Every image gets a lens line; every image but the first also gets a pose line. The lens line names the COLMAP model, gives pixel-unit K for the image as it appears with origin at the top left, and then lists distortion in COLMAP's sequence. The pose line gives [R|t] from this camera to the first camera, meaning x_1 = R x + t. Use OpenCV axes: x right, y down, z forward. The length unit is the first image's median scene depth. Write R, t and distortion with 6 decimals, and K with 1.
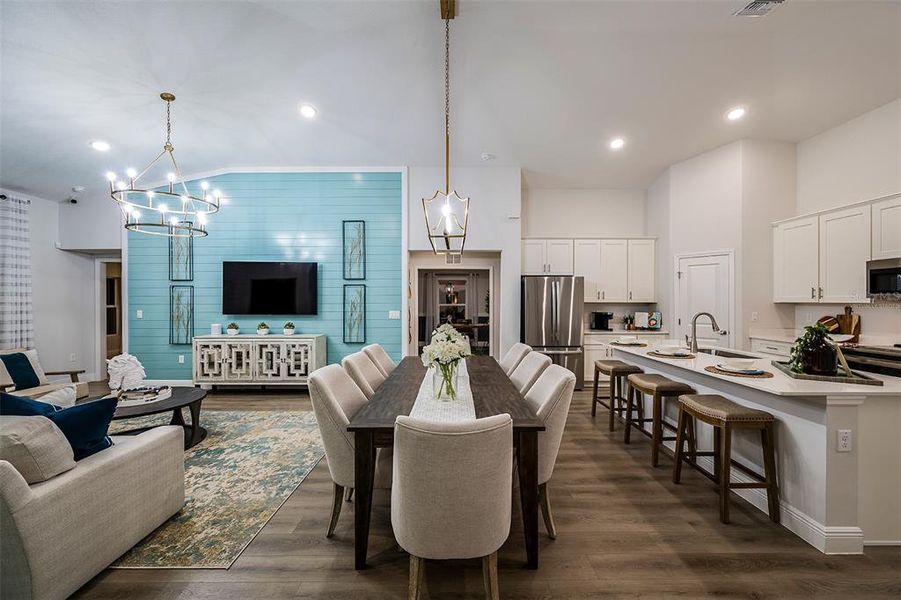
lens RADIAL K [[354.1, 0, 452.5], [0, 354.1, 302.6], [0, 0, 1]] dist [0.000740, 0.000599]
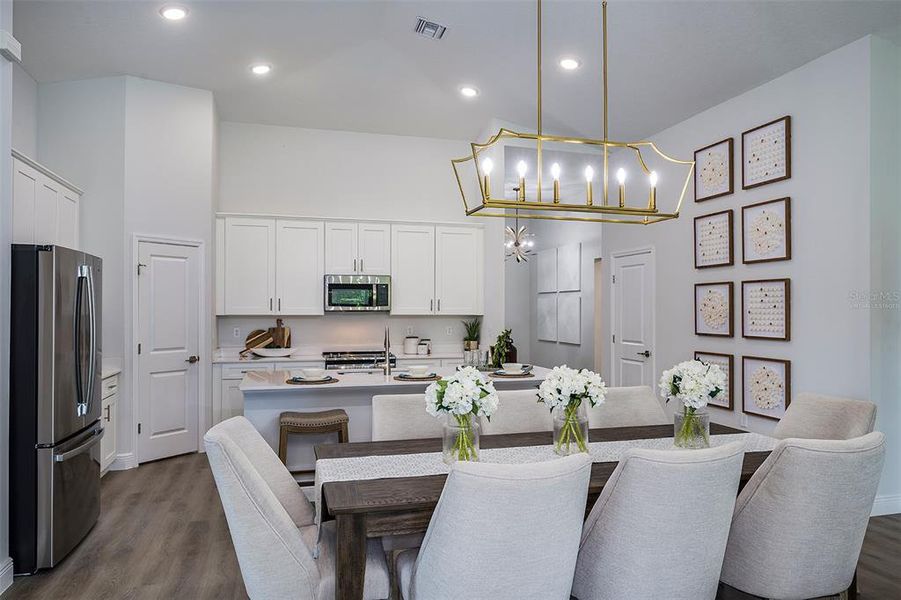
lens RADIAL K [[612.5, 0, 456.5], [0, 612.5, 306.5], [0, 0, 1]] dist [-0.011394, 0.004349]
pose [[-0.264699, 0.009387, 0.964286, -0.522126], [0.005363, 0.999951, -0.008262, -0.005200], [-0.964316, 0.002984, -0.264736, 0.845128]]
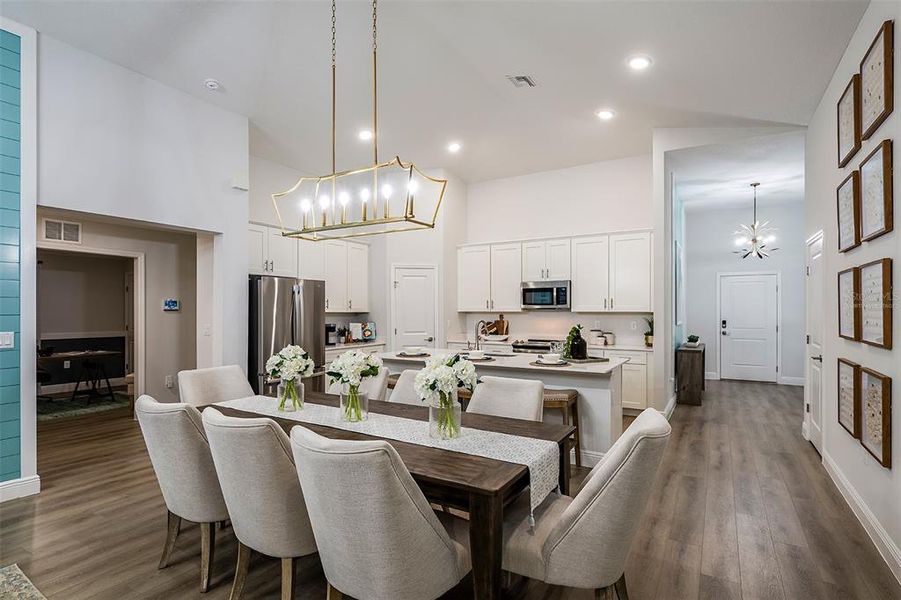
lens RADIAL K [[451.2, 0, 452.6], [0, 451.2, 309.7], [0, 0, 1]] dist [0.004228, 0.002691]
pose [[0.520045, 0.001536, 0.854138, -0.403446], [0.005600, 0.999971, -0.005207, 0.000923], [-0.854121, 0.007491, 0.520021, 0.222151]]
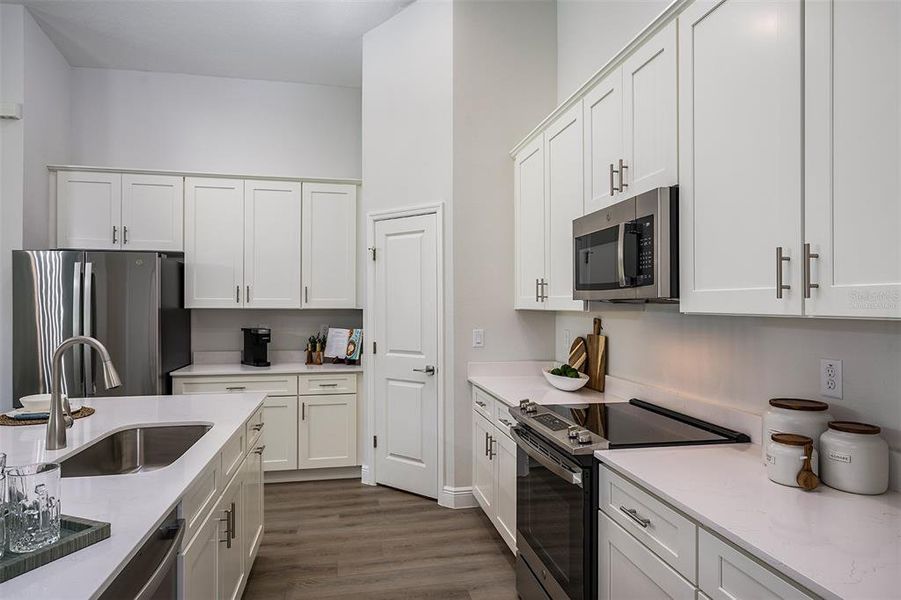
lens RADIAL K [[537.6, 0, 451.9], [0, 537.6, 303.9], [0, 0, 1]] dist [0.003622, 0.000332]
pose [[0.982707, 0.003151, 0.185140, 0.675556], [-0.001598, 0.999962, -0.008533, -0.001374], [-0.185160, 0.008090, 0.982675, 0.264626]]
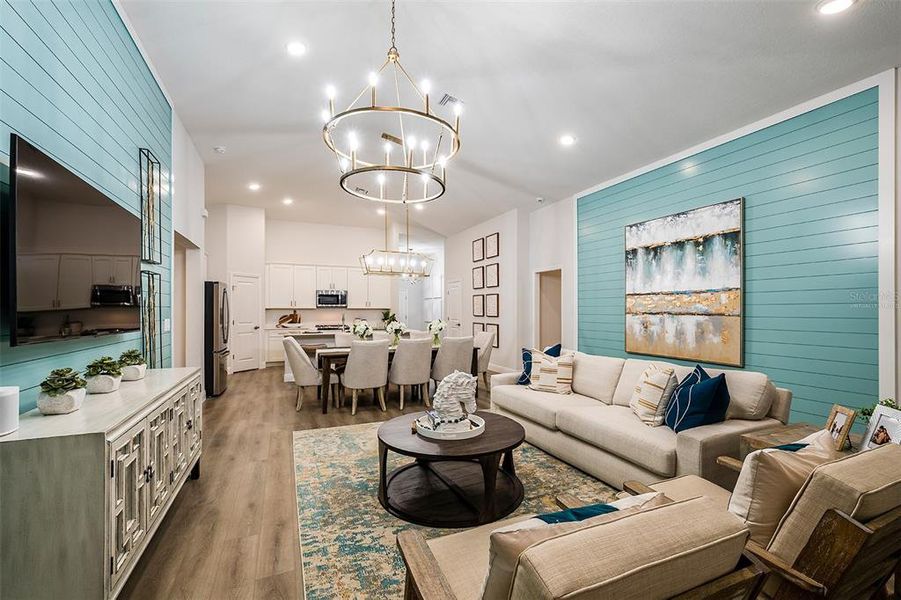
lens RADIAL K [[374.3, 0, 450.7], [0, 374.3, 306.2], [0, 0, 1]] dist [0.002352, -0.000896]
pose [[-0.391485, 0.005720, 0.920167, -1.108831], [0.007120, 0.999970, -0.003186, 0.001467], [-0.920157, 0.005304, -0.391514, 0.883056]]
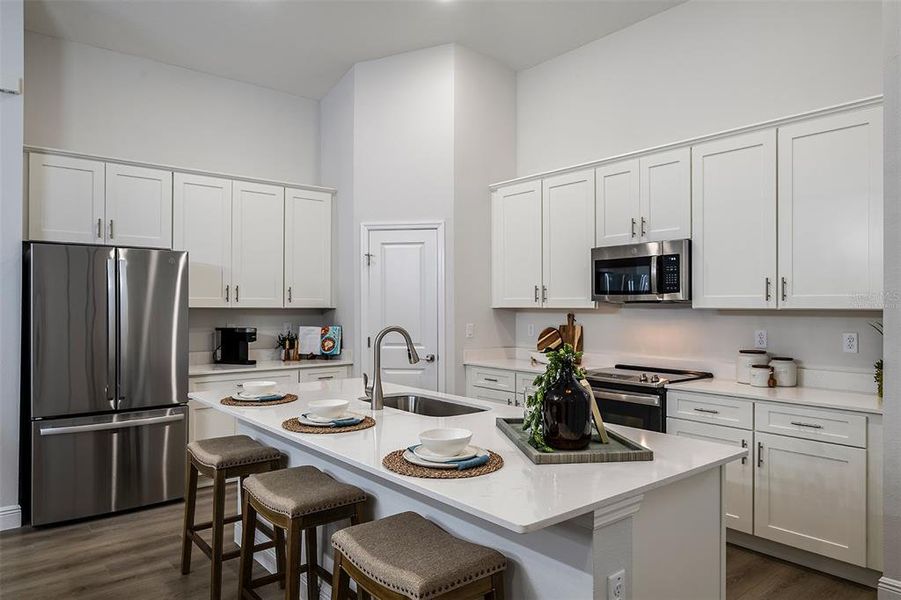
lens RADIAL K [[586.5, 0, 454.0], [0, 586.5, 305.4], [0, 0, 1]] dist [-0.010025, 0.004782]
pose [[0.776856, 0.002535, 0.629673, 0.176166], [0.001576, 0.999981, -0.005972, 0.001716], [-0.629676, 0.005632, 0.776838, 0.210554]]
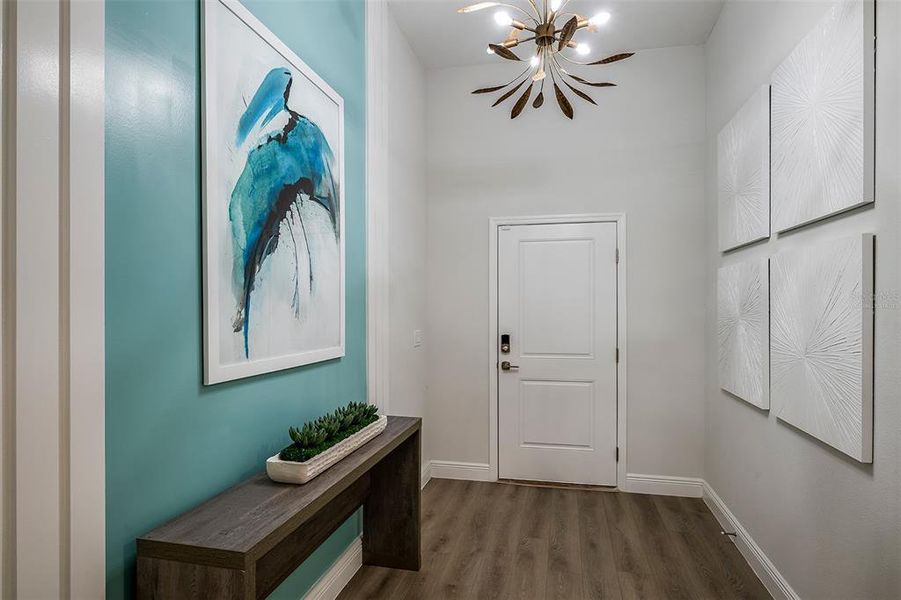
lens RADIAL K [[508.9, 0, 448.0], [0, 508.9, 307.0], [0, 0, 1]] dist [0.001061, 0.000027]
pose [[0.238981, 0.004022, 0.971016, 0.886749], [0.007158, 0.999957, -0.005904, -0.000282], [-0.970998, 0.008361, 0.238942, 0.129096]]
